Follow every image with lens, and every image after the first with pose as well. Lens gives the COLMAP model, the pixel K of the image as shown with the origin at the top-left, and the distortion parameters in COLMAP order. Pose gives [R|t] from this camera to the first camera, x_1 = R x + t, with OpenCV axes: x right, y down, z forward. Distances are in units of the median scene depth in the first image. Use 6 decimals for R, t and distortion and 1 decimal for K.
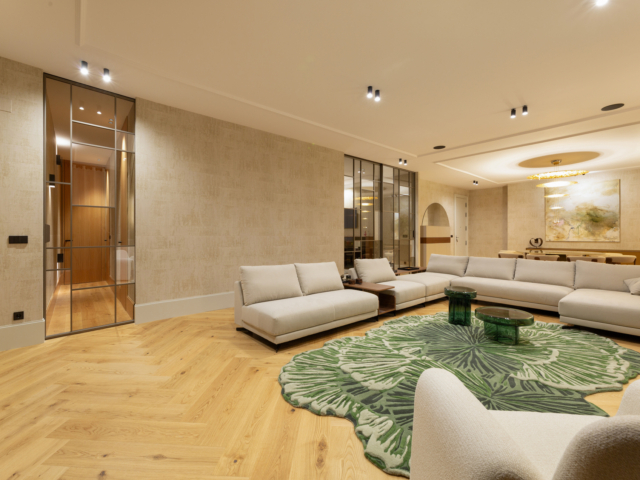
lens RADIAL K [[297.3, 0, 317.9], [0, 297.3, 233.1], [0, 0, 1]] dist [0.002820, 0.000082]
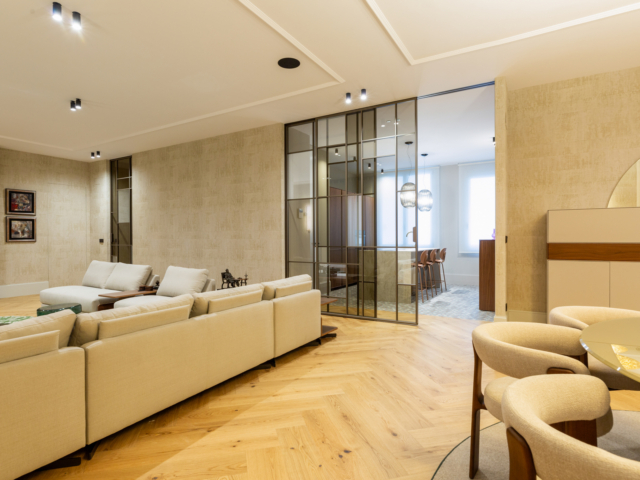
lens RADIAL K [[368.1, 0, 314.9], [0, 368.1, 239.3], [0, 0, 1]] dist [0.006039, -0.001709]
pose [[0.294461, 0.002924, -0.955659, 1.482442], [0.011451, 0.999913, 0.006587, 0.007847], [0.955595, -0.012883, 0.294402, 1.249046]]
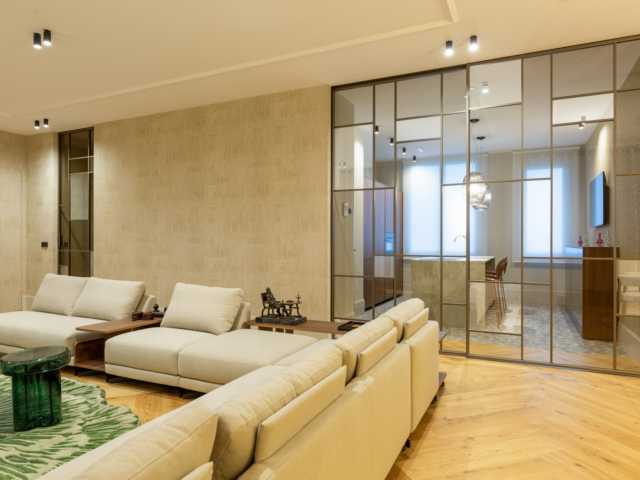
lens RADIAL K [[435.4, 0, 317.6], [0, 435.4, 240.6], [0, 0, 1]] dist [0.000888, 0.001729]
pose [[0.387323, 0.000349, -0.921944, 1.208085], [0.004421, 0.999988, 0.002236, 0.001115], [0.921933, -0.004942, 0.387317, 1.054755]]
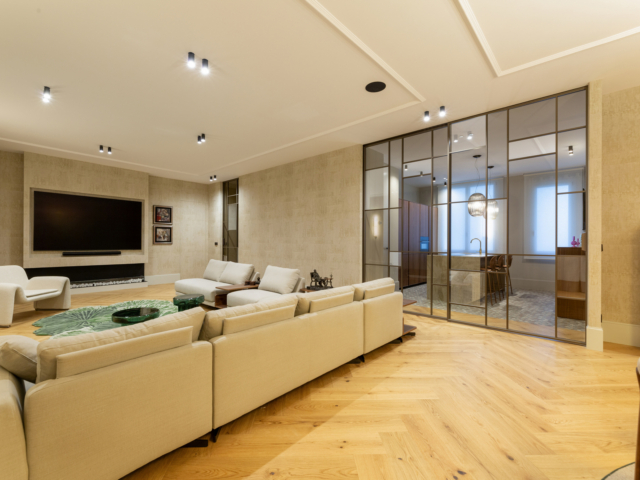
lens RADIAL K [[297.3, 0, 310.1], [0, 297.3, 241.0], [0, 0, 1]] dist [0.002820, 0.000082]
pose [[0.087689, -0.002301, -0.996145, 1.389755], [0.002741, 0.999994, -0.002068, 0.002107], [0.996144, -0.002549, 0.087695, 1.210288]]
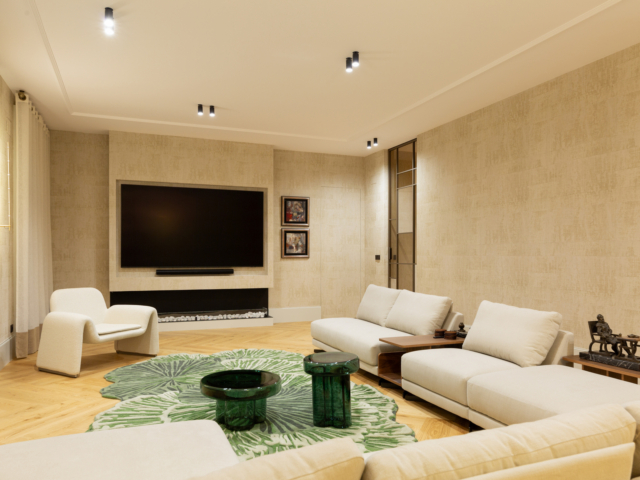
lens RADIAL K [[478.3, 0, 312.6], [0, 478.3, 256.9], [0, 0, 1]] dist [-0.007293, 0.006138]
pose [[-0.341597, 0.004181, -0.939837, 1.170098], [0.007184, 0.999973, 0.001838, 0.007908], [0.939819, -0.006124, -0.341617, 1.152149]]
